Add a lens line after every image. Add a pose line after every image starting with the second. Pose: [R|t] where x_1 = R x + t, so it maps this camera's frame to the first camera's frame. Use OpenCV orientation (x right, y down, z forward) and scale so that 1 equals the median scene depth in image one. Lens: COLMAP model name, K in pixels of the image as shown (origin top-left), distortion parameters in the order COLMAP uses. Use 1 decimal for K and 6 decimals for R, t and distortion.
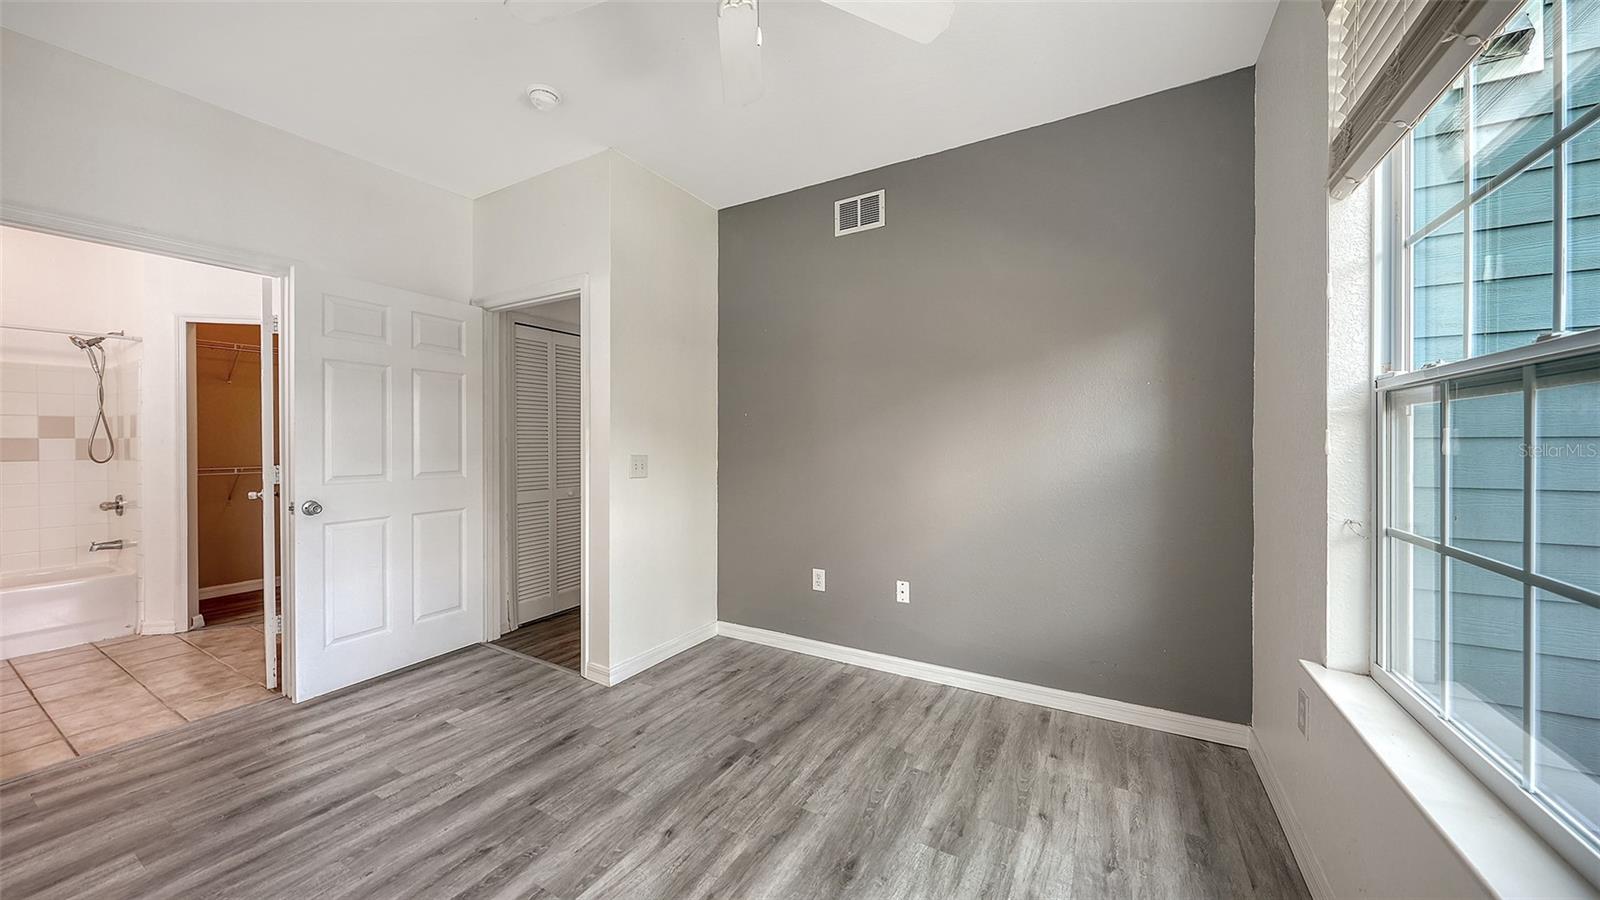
lens RADIAL K [[559.2, 0, 791.0], [0, 559.2, 440.0], [0, 0, 1]] dist [-0.001916, -0.000673]
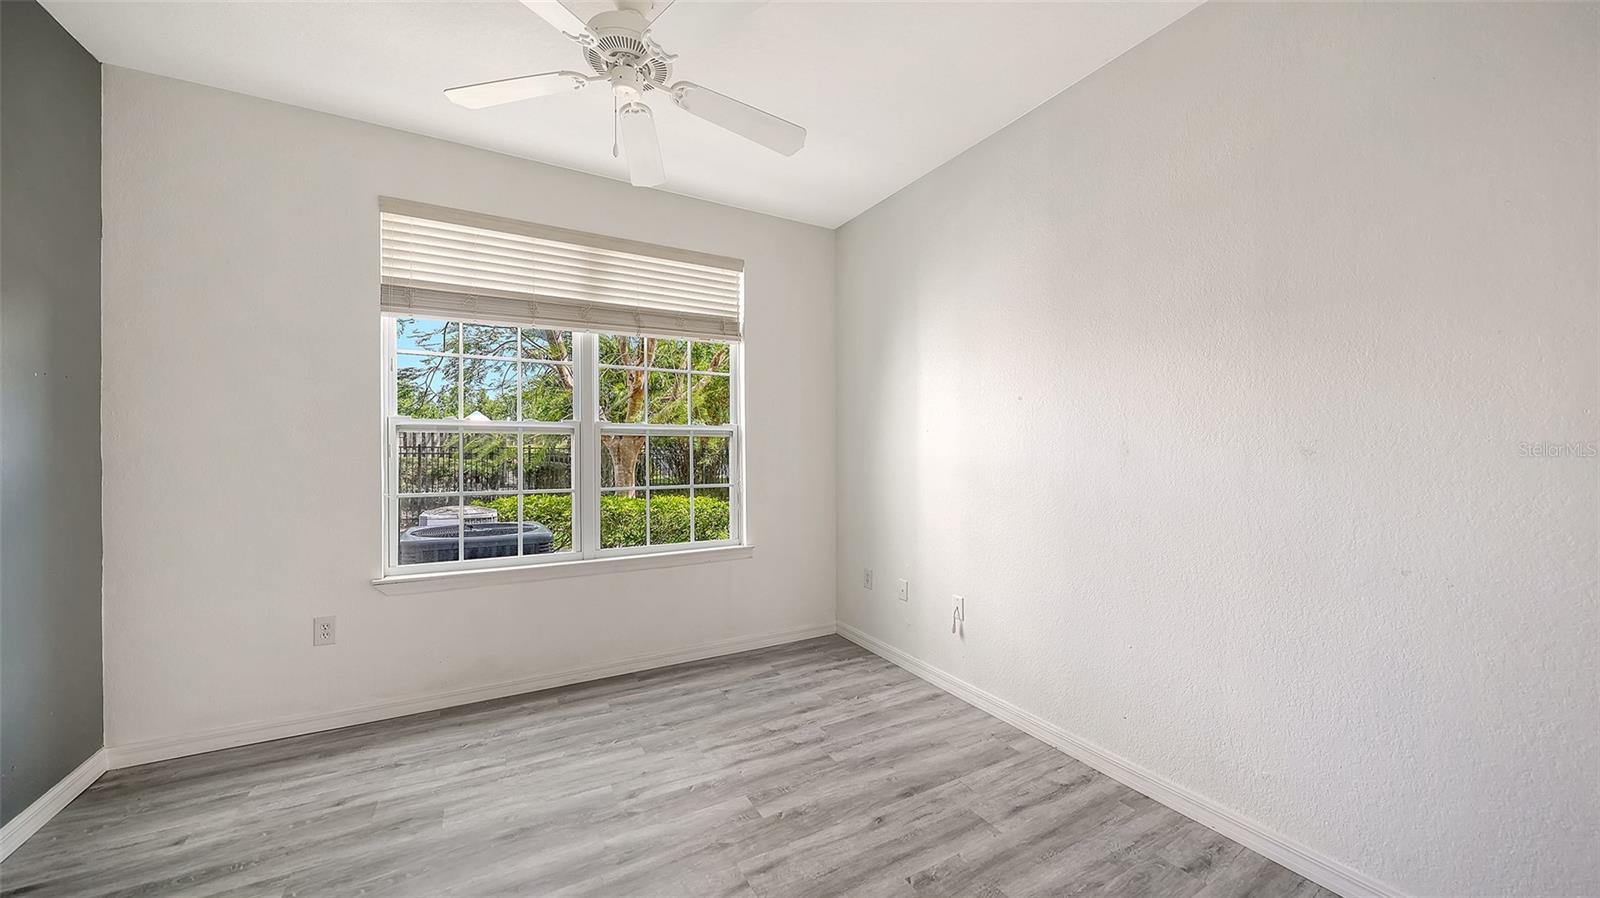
lens RADIAL K [[559.2, 0, 797.9], [0, 559.2, 444.8], [0, 0, 1]] dist [-0.001916, -0.000673]
pose [[-0.868517, 0.005219, 0.495632, -0.599652], [-0.001507, 0.999912, -0.013169, 0.002251], [-0.495657, -0.012184, -0.868433, 1.075272]]
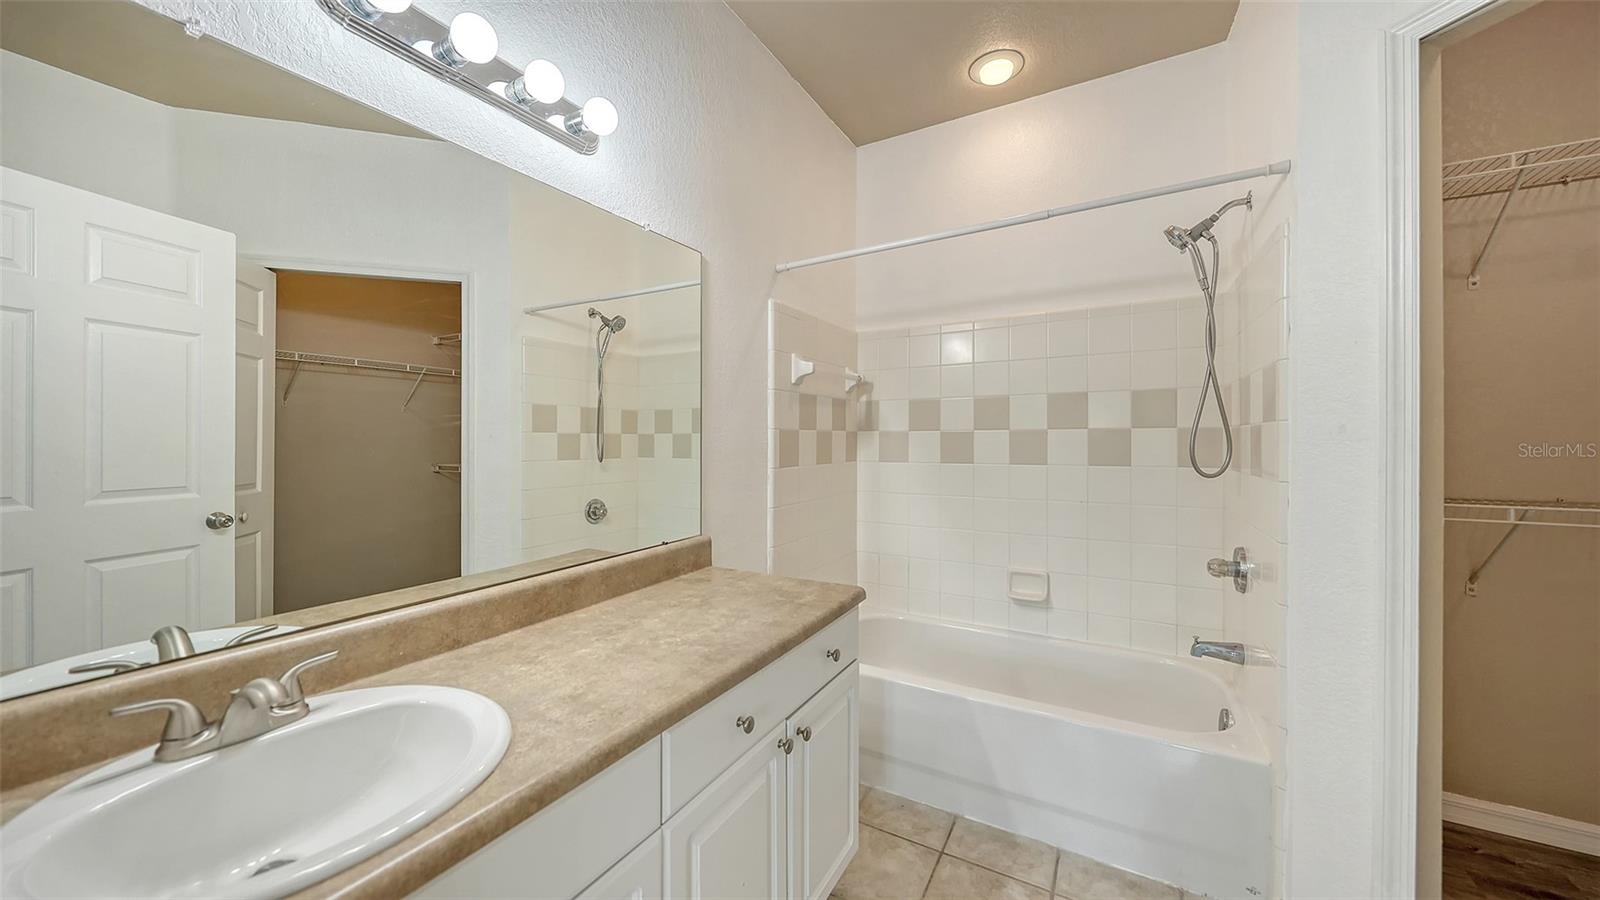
lens RADIAL K [[559.2, 0, 786.5], [0, 559.2, 453.4], [0, 0, 1]] dist [-0.001916, -0.000673]
pose [[0.003104, 0.023641, -0.999716, -1.161538], [0.011748, 0.999651, 0.023676, 0.007668], [0.999926, -0.011818, 0.002825, 0.969625]]
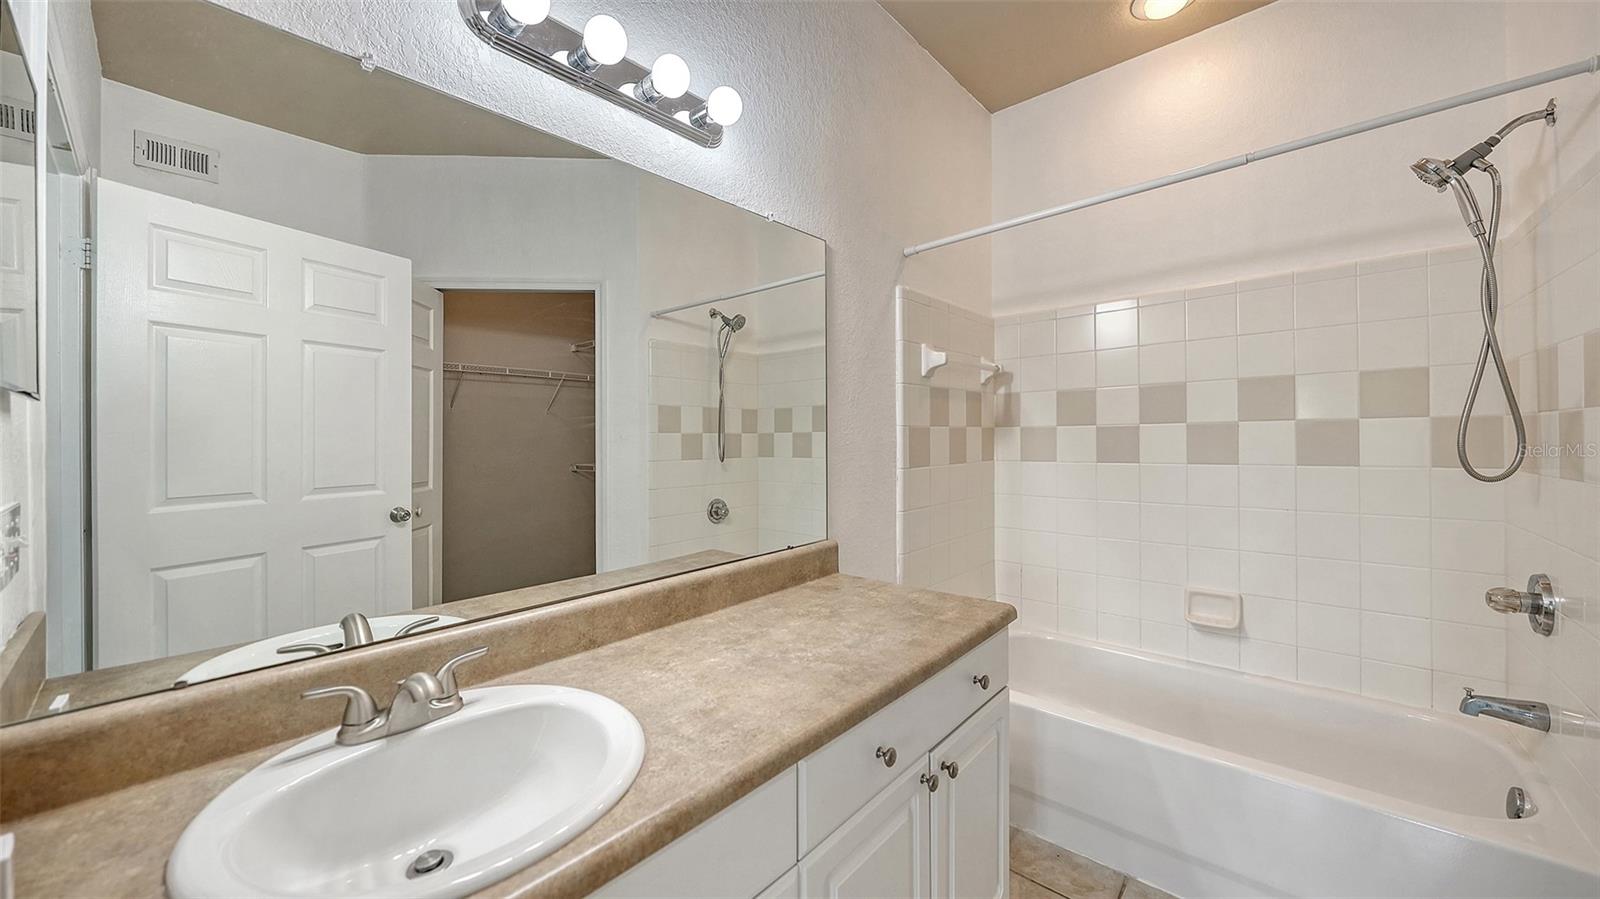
lens RADIAL K [[572.7, 0, 782.3], [0, 572.7, 451.2], [0, 0, 1]] dist [-0.006376, 0.000601]
pose [[-0.206523, 0.022599, -0.978181, -1.191092], [0.021738, 0.999592, 0.018504, 0.007262], [0.978200, -0.017442, -0.206930, 0.952445]]
